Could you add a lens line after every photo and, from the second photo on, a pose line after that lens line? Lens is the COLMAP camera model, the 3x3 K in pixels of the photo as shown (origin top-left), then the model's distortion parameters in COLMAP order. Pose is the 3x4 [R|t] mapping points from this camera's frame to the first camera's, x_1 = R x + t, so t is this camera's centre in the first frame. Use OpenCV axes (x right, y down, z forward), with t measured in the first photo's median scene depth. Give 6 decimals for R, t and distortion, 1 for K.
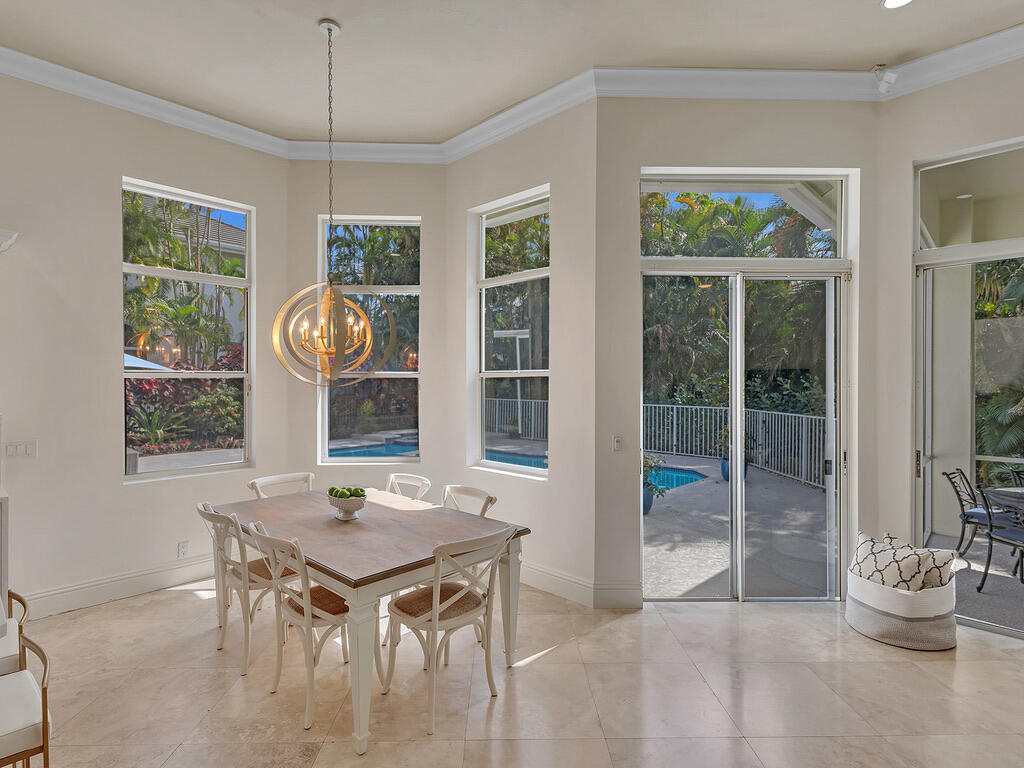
lens RADIAL K [[521.8, 0, 512.0], [0, 521.8, 384.0], [0, 0, 1]] dist [0.000759, 0.000022]
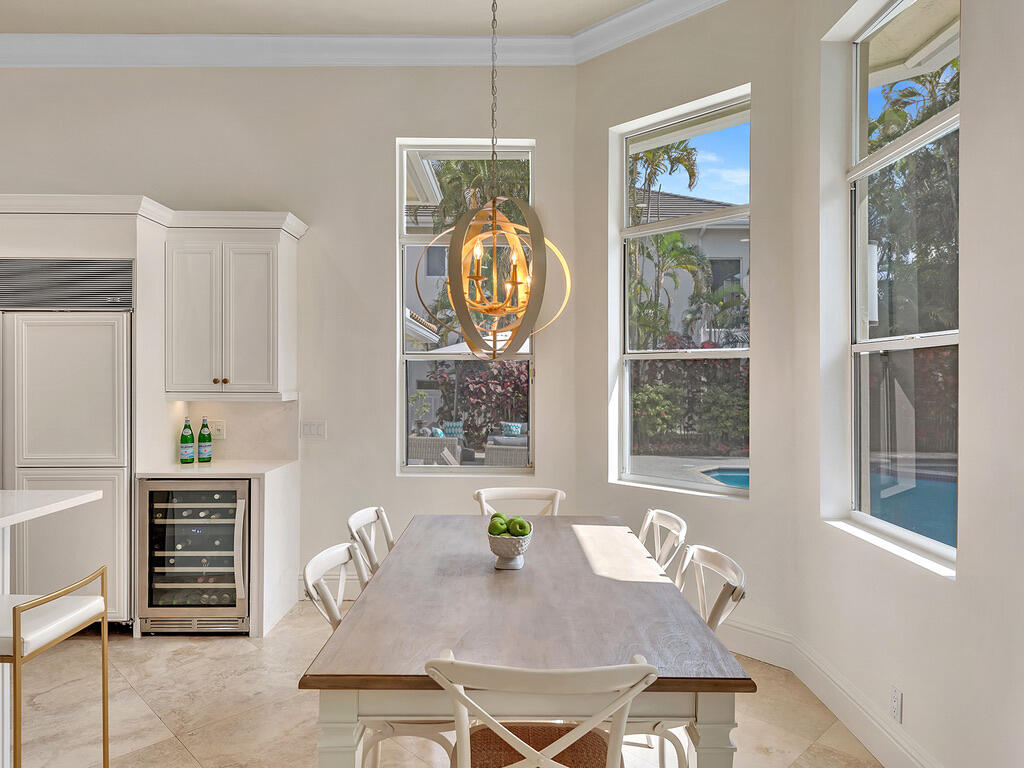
lens RADIAL K [[644.0, 0, 512.0], [0, 644.0, 384.0], [0, 0, 1]] dist [-0.001320, -0.000962]
pose [[0.689068, 0.008845, -0.724643, 0.176487], [-0.010099, 0.999946, 0.002602, 0.020824], [0.724627, 0.005525, 0.689119, 0.307907]]
